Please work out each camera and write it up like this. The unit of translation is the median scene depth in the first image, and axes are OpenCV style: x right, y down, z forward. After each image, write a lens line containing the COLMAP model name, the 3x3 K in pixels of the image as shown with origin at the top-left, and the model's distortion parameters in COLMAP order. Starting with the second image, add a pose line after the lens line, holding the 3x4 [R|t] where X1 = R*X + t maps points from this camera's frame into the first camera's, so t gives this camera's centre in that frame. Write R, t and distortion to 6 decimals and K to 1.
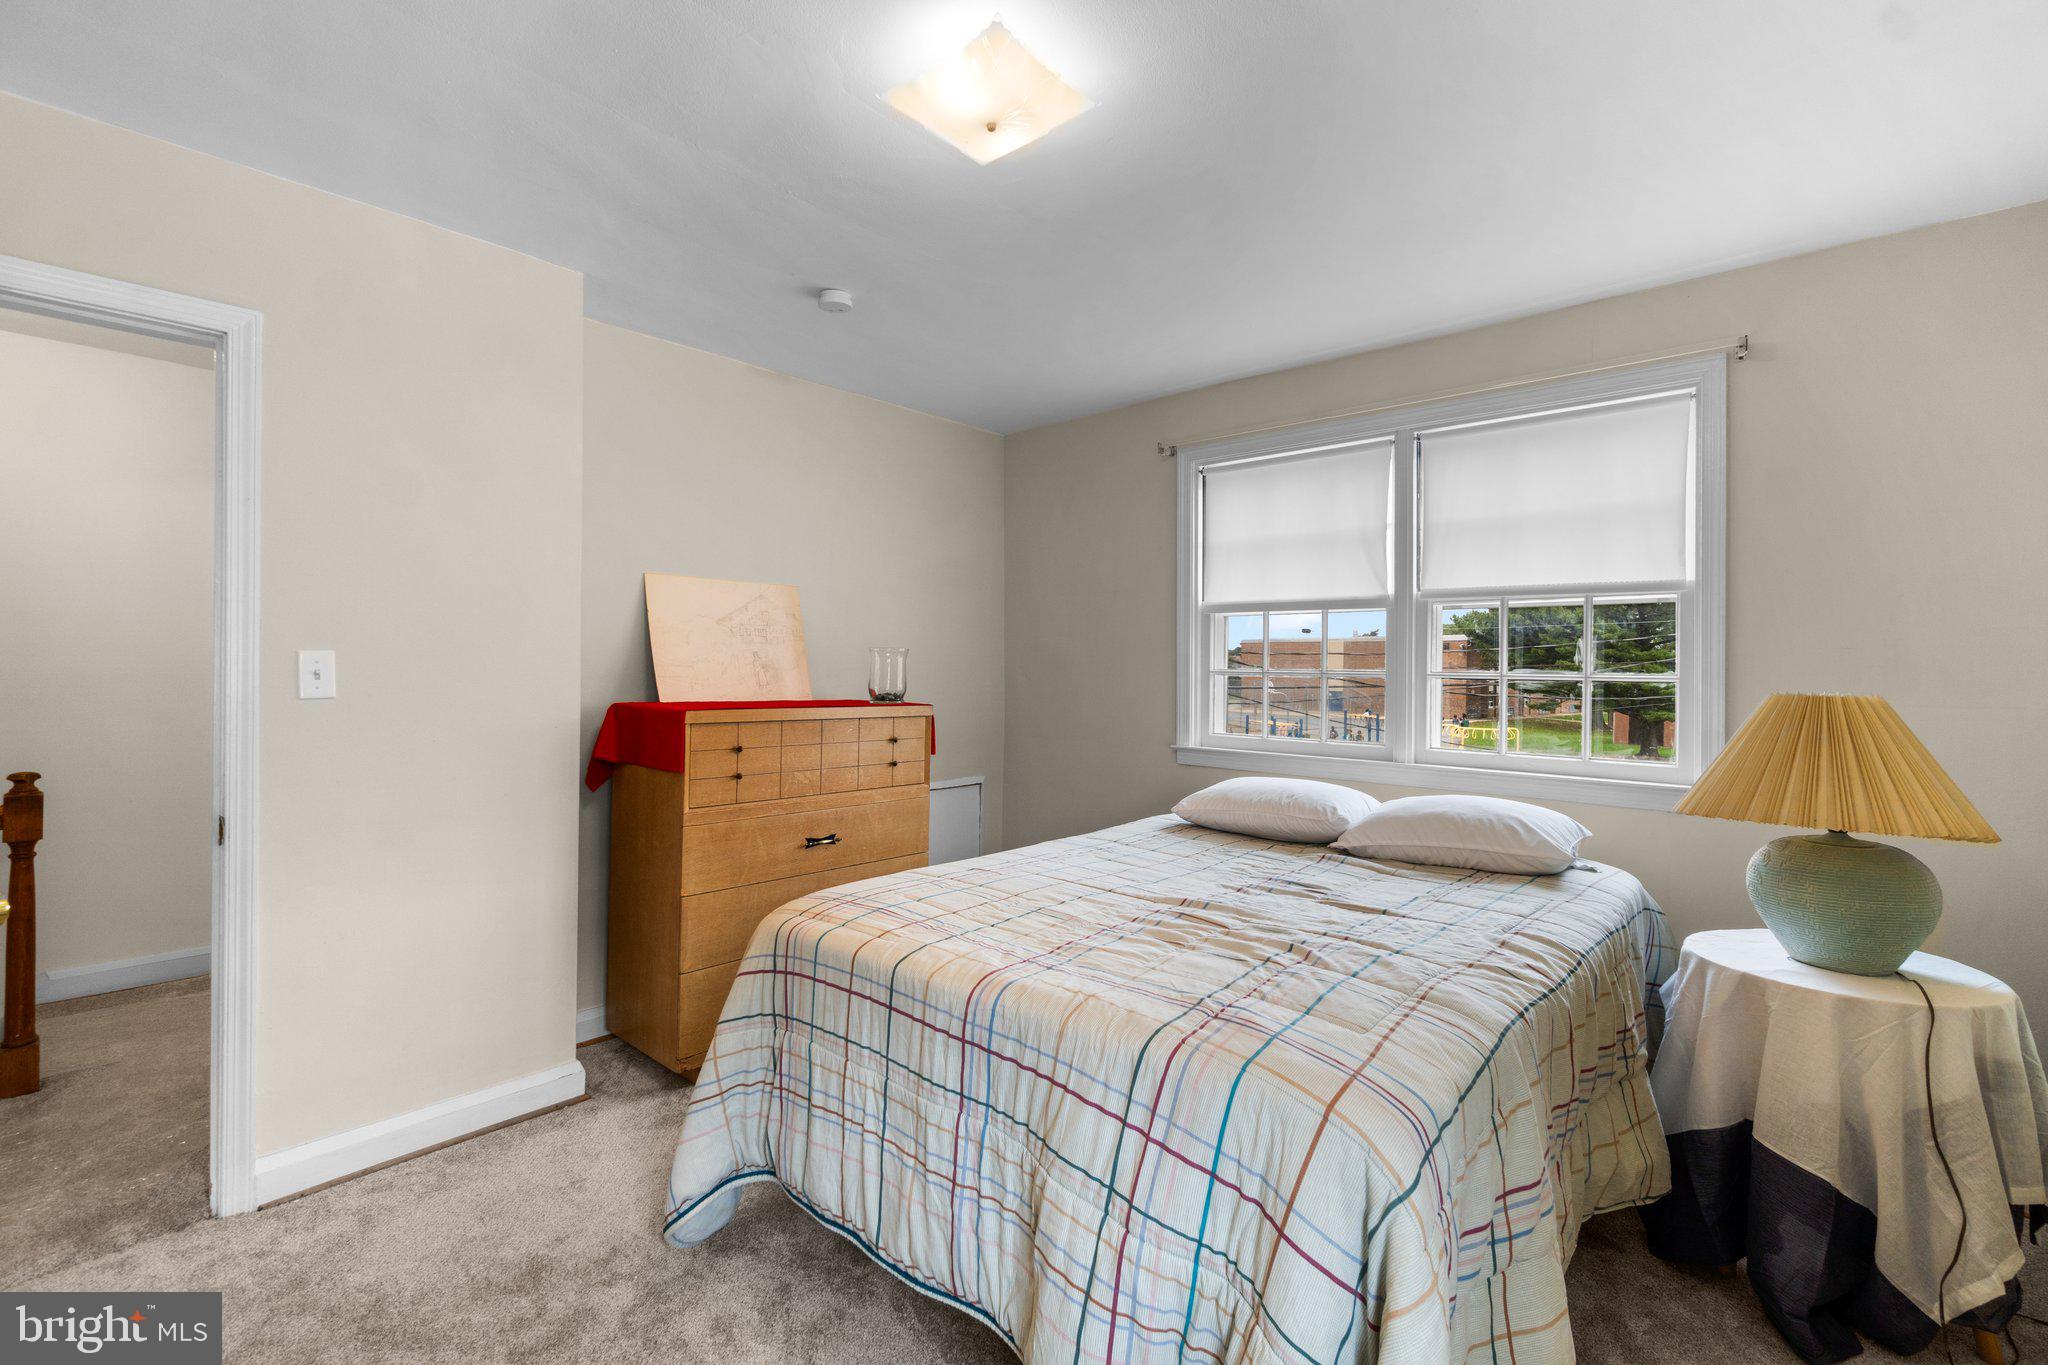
lens RADIAL K [[907.3, 0, 1012.7], [0, 907.3, 676.2], [0, 0, 1]] dist [-0.003730, -0.000225]
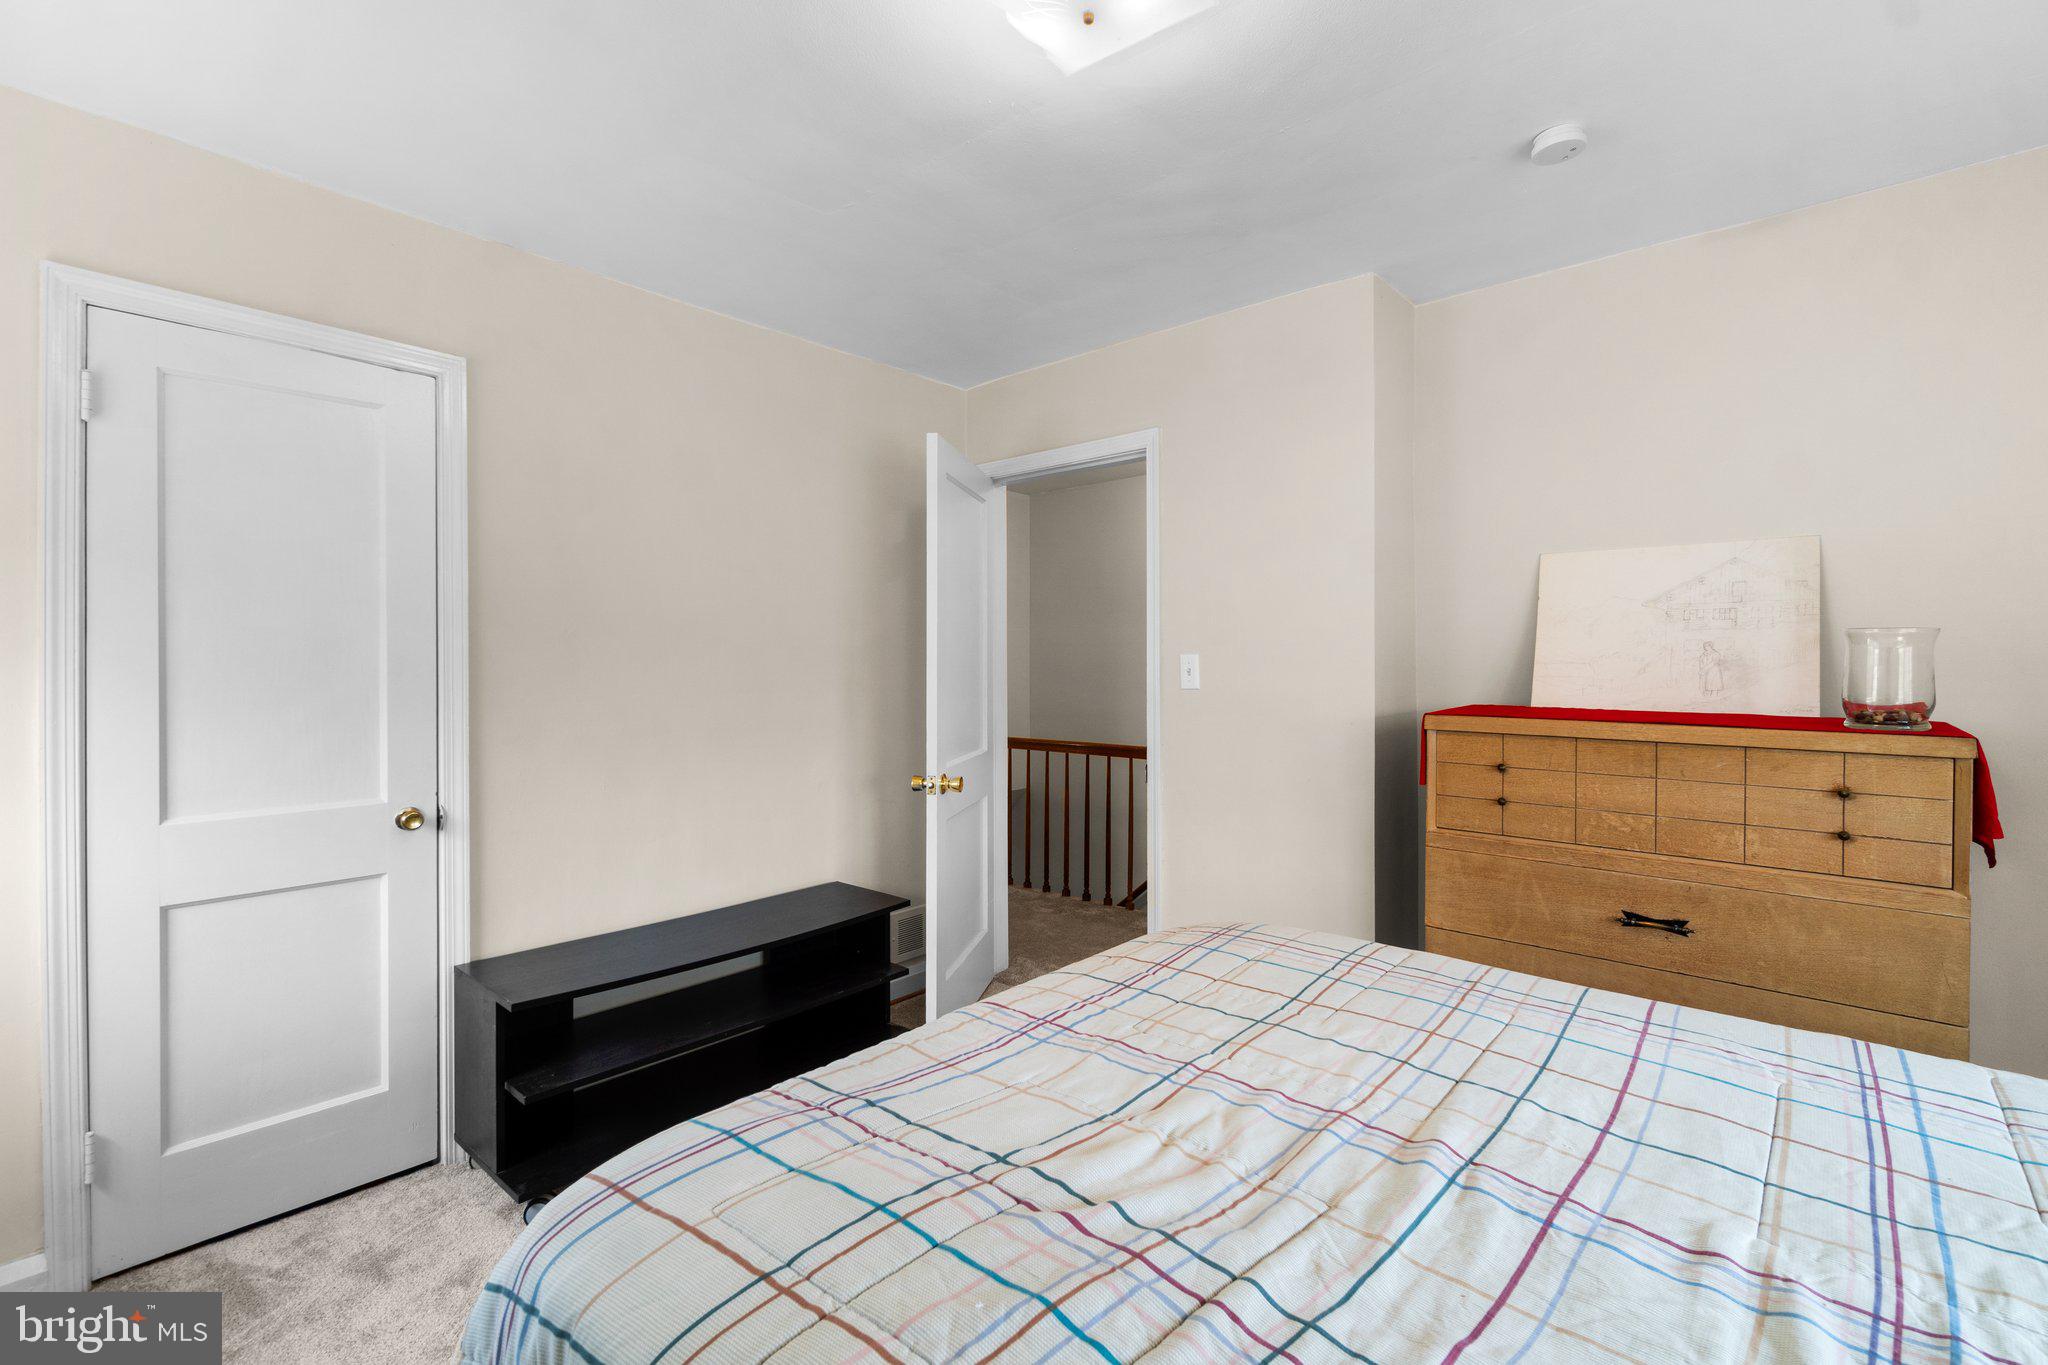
lens RADIAL K [[907.3, 0, 1019.9], [0, 907.3, 671.9], [0, 0, 1]] dist [-0.003730, -0.000225]
pose [[0.007205, 0.003405, -0.999968, 0.483622], [-0.006606, 0.999973, 0.003358, -0.003559], [0.999952, 0.006582, 0.007228, 0.558039]]
